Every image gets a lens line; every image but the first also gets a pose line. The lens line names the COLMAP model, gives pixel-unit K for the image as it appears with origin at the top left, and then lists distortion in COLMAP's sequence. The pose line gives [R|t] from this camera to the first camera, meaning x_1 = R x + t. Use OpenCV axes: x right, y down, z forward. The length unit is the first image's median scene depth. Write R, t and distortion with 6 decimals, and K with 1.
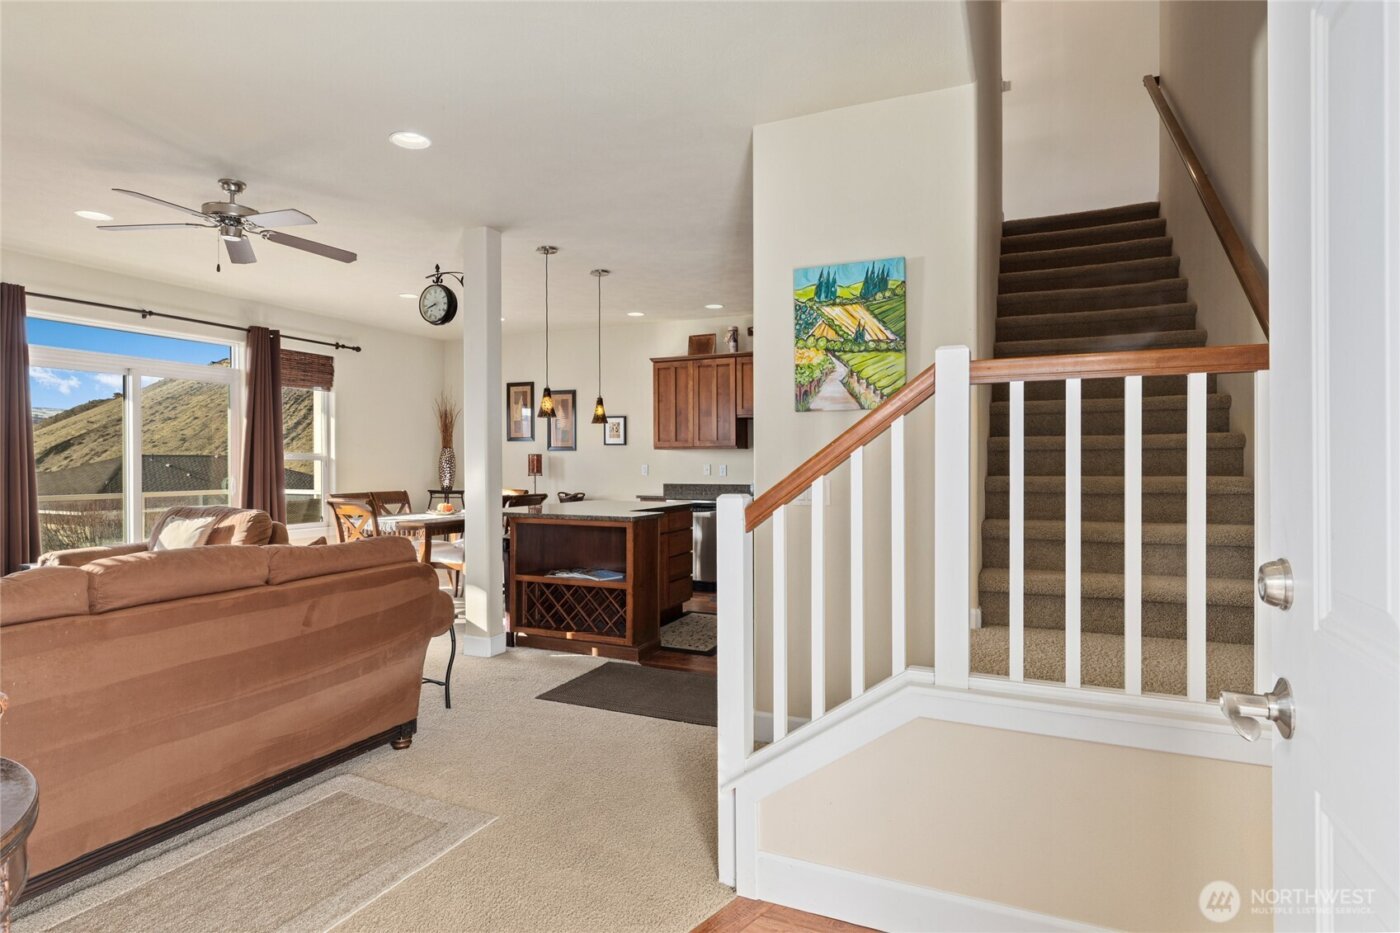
lens RADIAL K [[747.5, 0, 678.5], [0, 747.5, 468.3], [0, 0, 1]] dist [-0.006699, -0.000216]
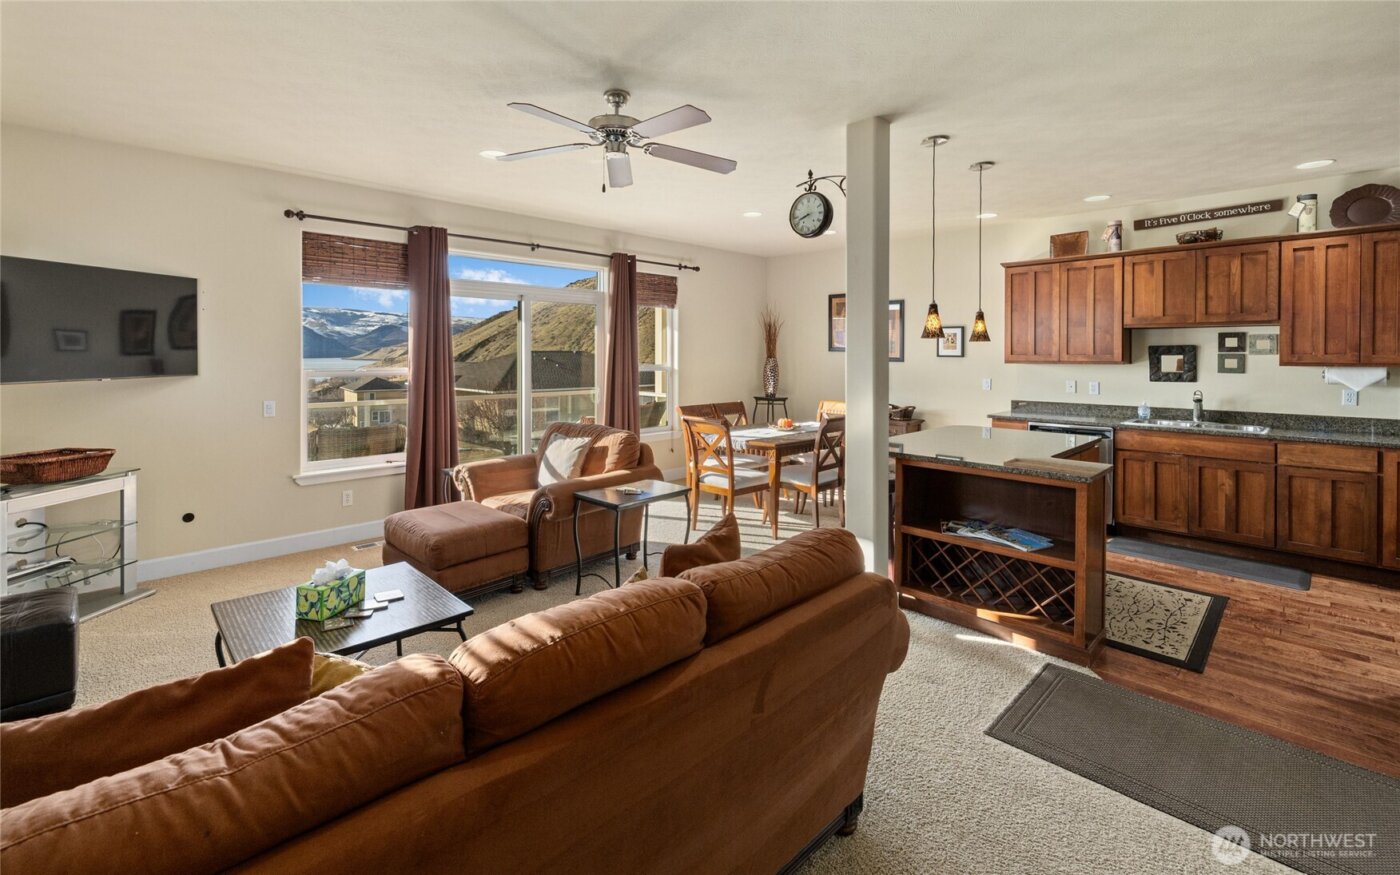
lens RADIAL K [[604.2, 0, 682.5], [0, 604.2, 358.9], [0, 0, 1]] dist [0.001943, 0.000701]
pose [[0.930495, 0.005131, -0.366269, -0.146826], [-0.004805, 0.999987, 0.001802, -0.034484], [0.366273, 0.000083, 0.930507, 0.197741]]
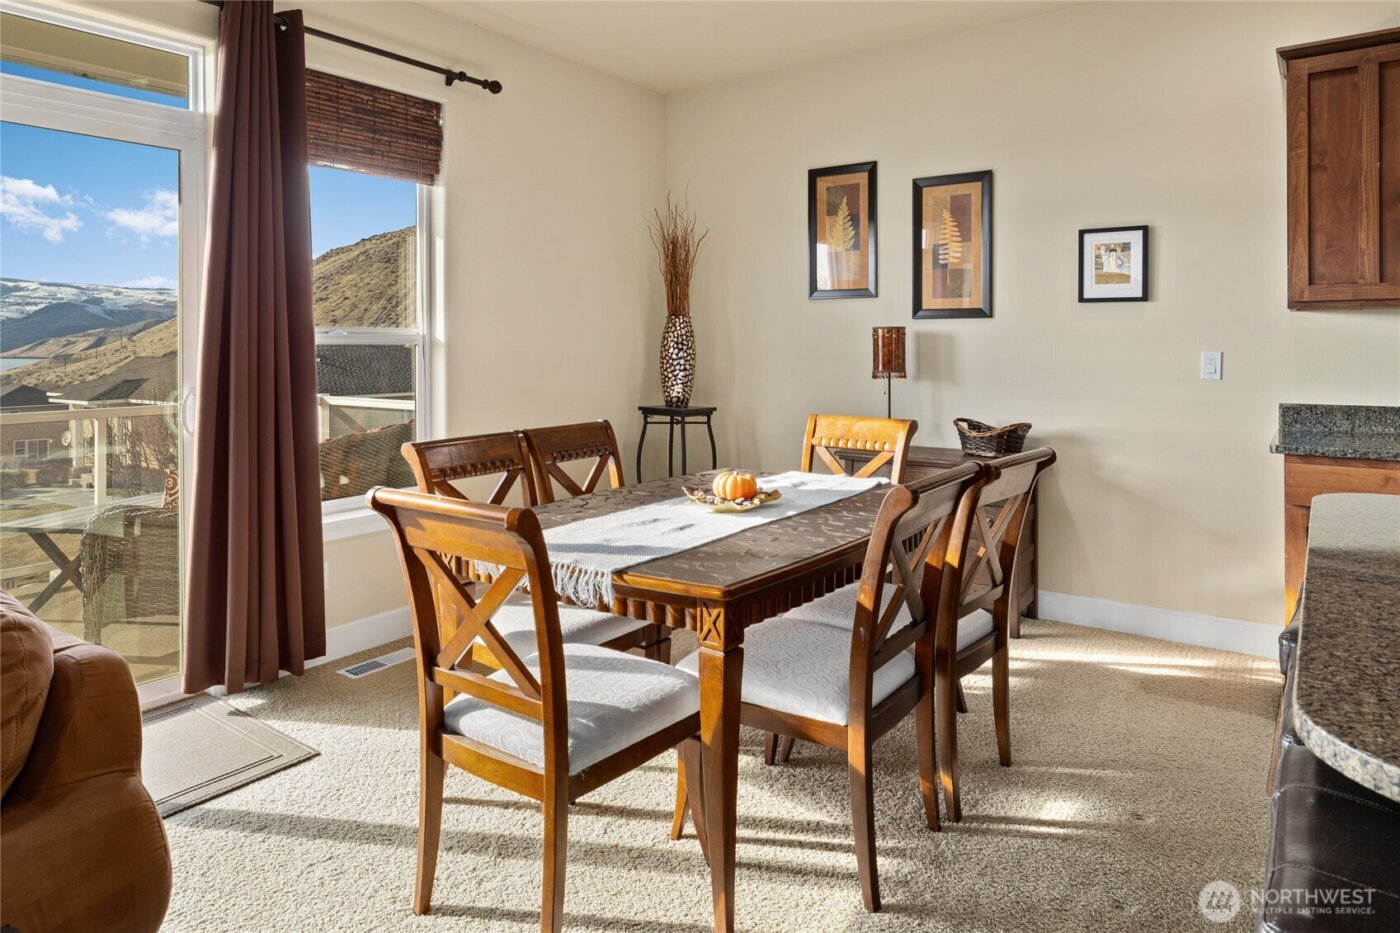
lens RADIAL K [[863.2, 0, 690.3], [0, 863.2, 342.9], [0, 0, 1]] dist [-0.007309, 0.001569]
pose [[0.980785, -0.004513, -0.195038, -0.262023], [0.002940, 0.999961, -0.008351, -0.007684], [0.195069, 0.007617, 0.980760, 0.630614]]
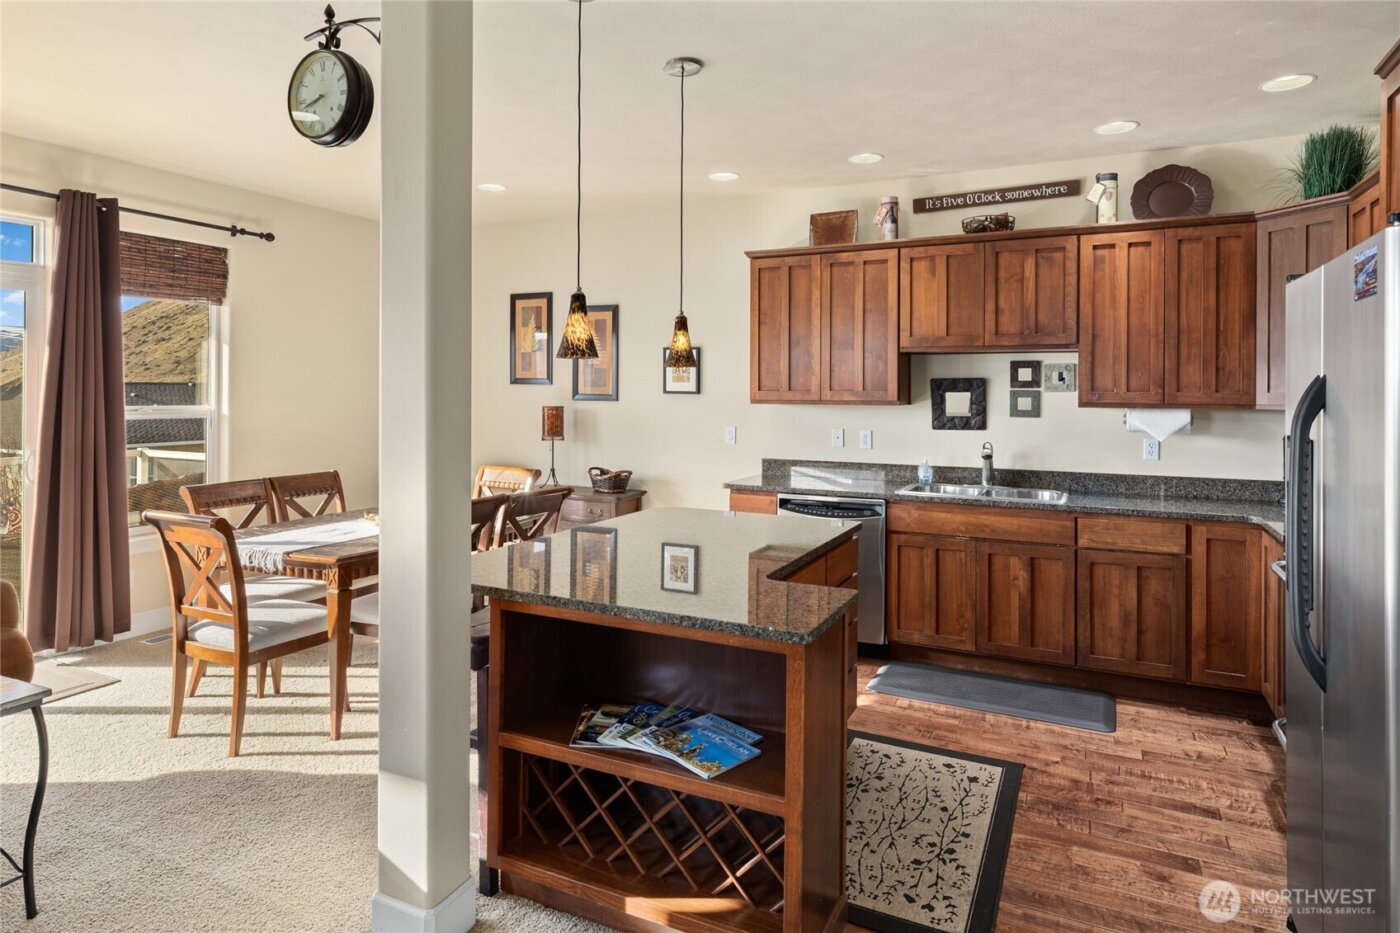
lens RADIAL K [[814.1, 0, 687.9], [0, 814.1, 388.5], [0, 0, 1]] dist [0.000928, 0.000168]
pose [[0.999589, 0.006426, -0.027946, -0.074157], [-0.006691, 0.999933, -0.009431, -0.035441], [0.027884, 0.009615, 0.999565, 0.396935]]
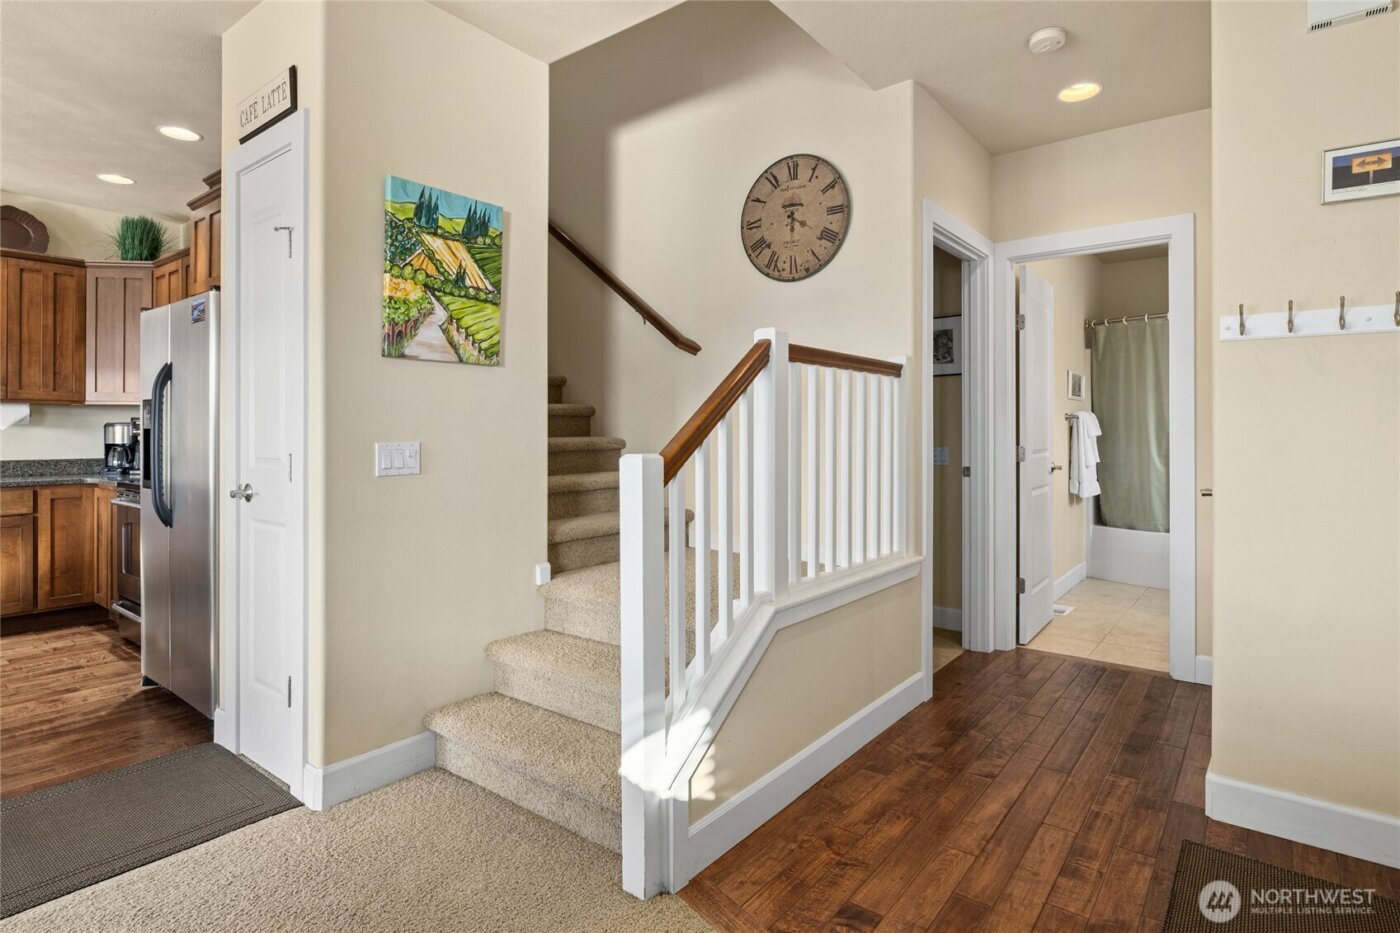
lens RADIAL K [[732.3, 0, 700.4], [0, 732.3, 430.4], [0, 0, 1]] dist [-0.001235, 0.000547]
pose [[0.225929, 0.003890, 0.974136, -0.245493], [0.006184, 0.999966, -0.005427, 0.003939], [-0.974124, 0.007250, 0.225897, 0.242432]]
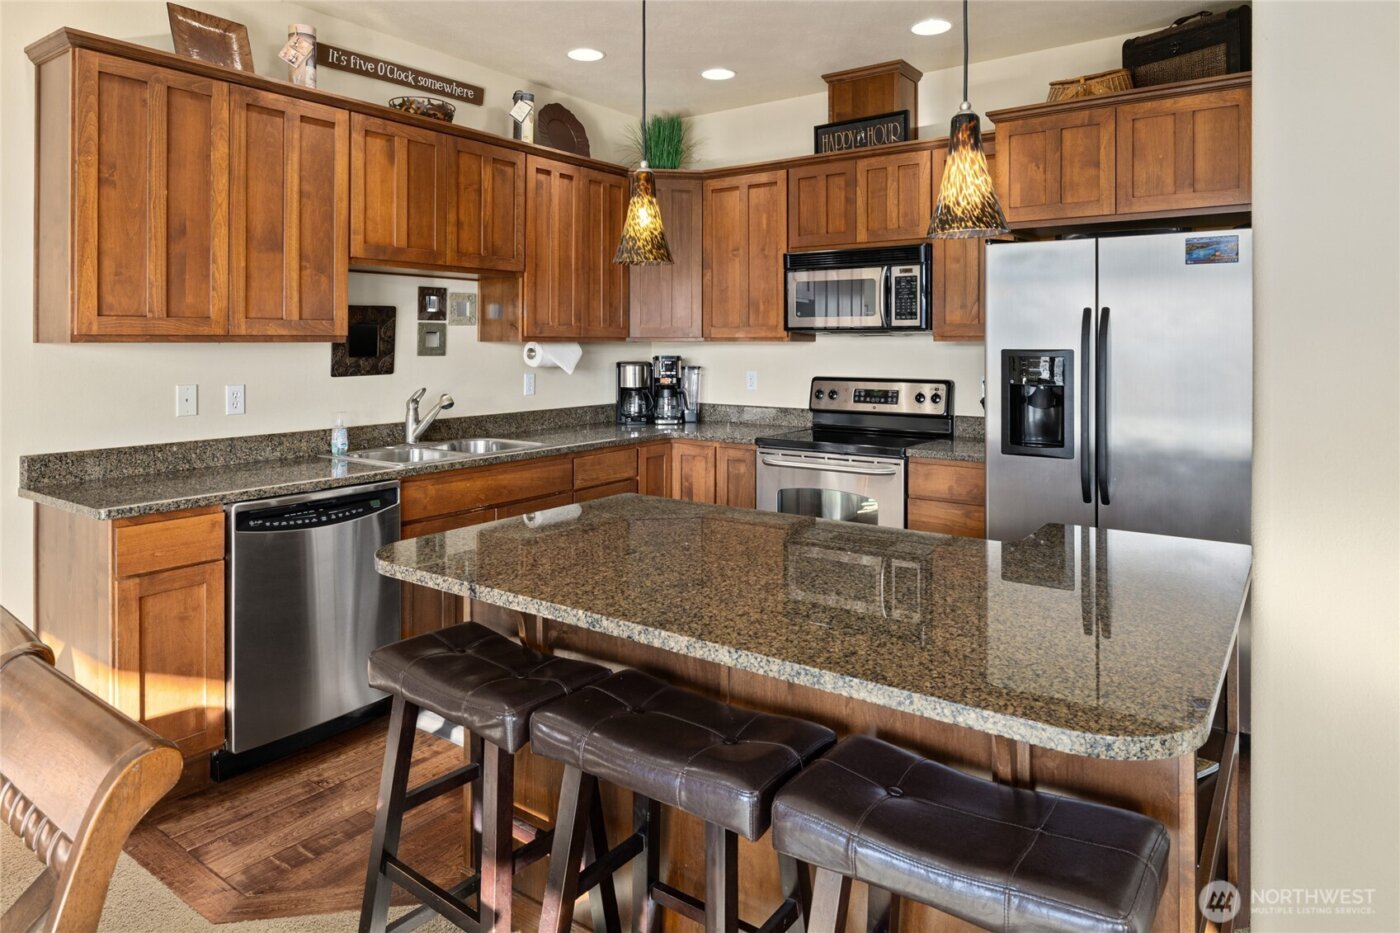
lens RADIAL K [[863.2, 0, 690.3], [0, 863.2, 342.9], [0, 0, 1]] dist [-0.007309, 0.001569]
pose [[0.188324, 0.001012, 0.982106, -0.363005], [0.007695, 0.999967, -0.002506, -0.025688], [-0.982077, 0.008029, 0.188310, 0.800670]]
